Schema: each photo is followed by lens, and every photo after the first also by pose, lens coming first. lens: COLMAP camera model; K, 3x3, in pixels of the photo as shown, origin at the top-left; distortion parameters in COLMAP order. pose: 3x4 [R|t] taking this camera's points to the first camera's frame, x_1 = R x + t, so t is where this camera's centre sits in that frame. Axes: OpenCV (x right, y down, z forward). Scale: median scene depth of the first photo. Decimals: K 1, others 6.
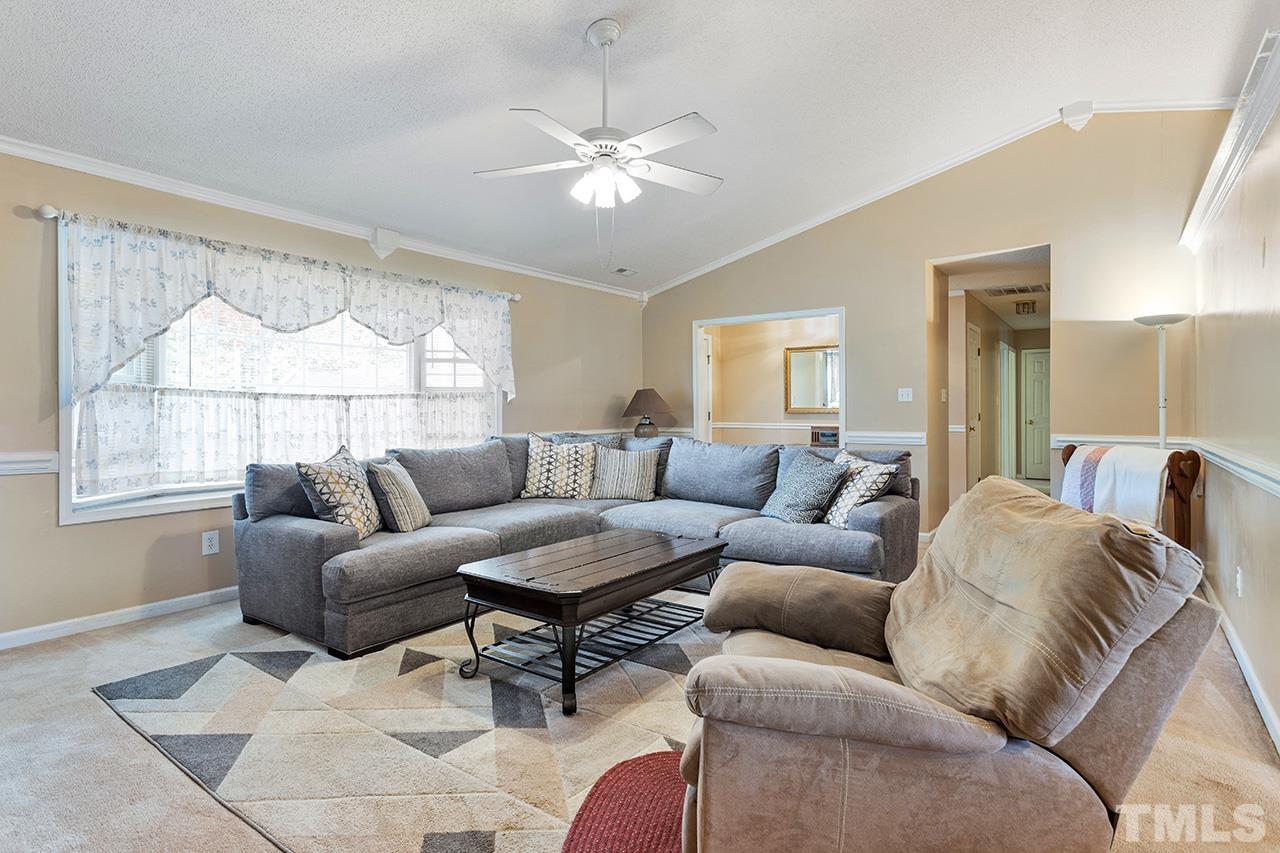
lens RADIAL K [[671.4, 0, 637.0], [0, 671.4, 404.4], [0, 0, 1]] dist [-0.007506, -0.000417]
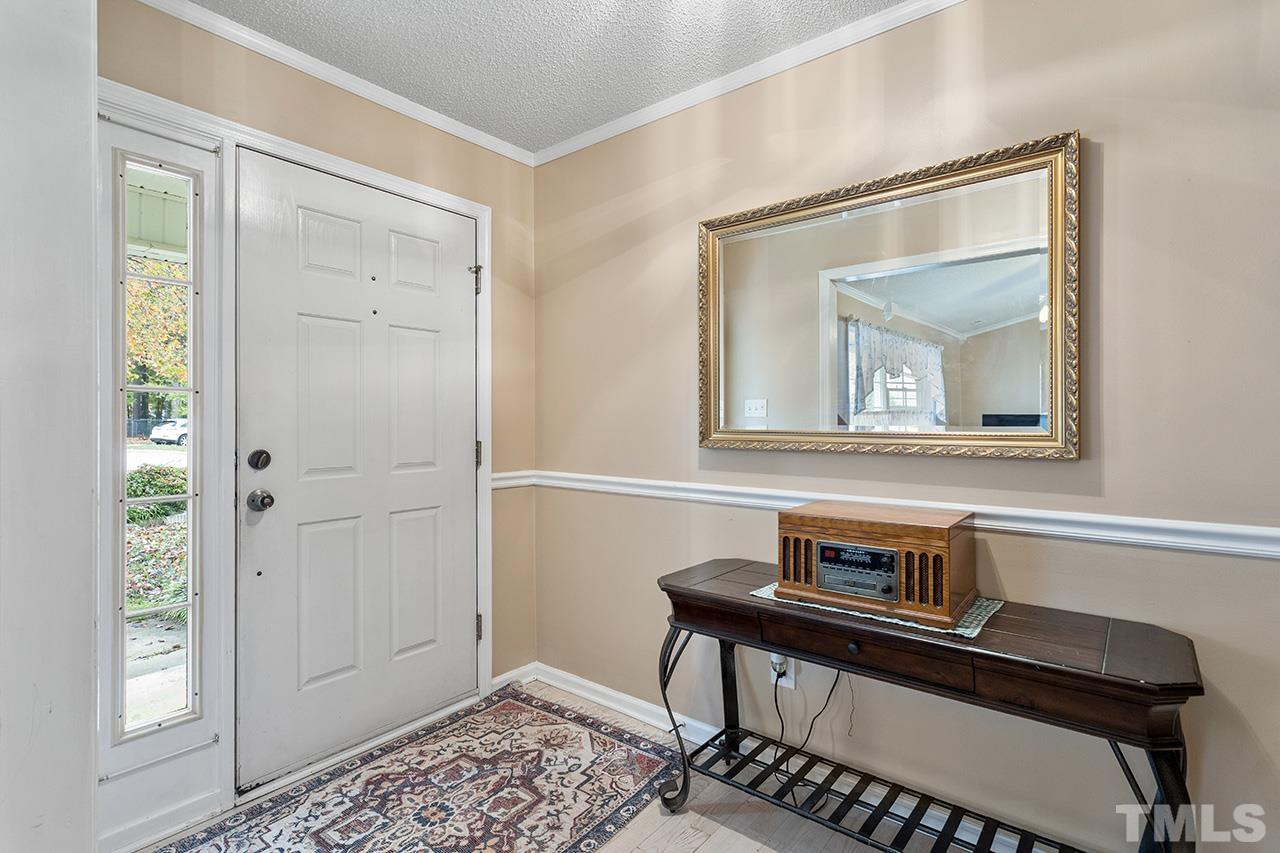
lens RADIAL K [[613.5, 0, 614.3], [0, 613.5, 423.4], [0, 0, 1]] dist [-0.001044, -0.000095]
pose [[0.996453, 0.008838, -0.083682, 0.198411], [-0.008493, 0.999954, 0.004483, 0.001223], [0.083717, -0.003757, 0.996482, 0.706749]]
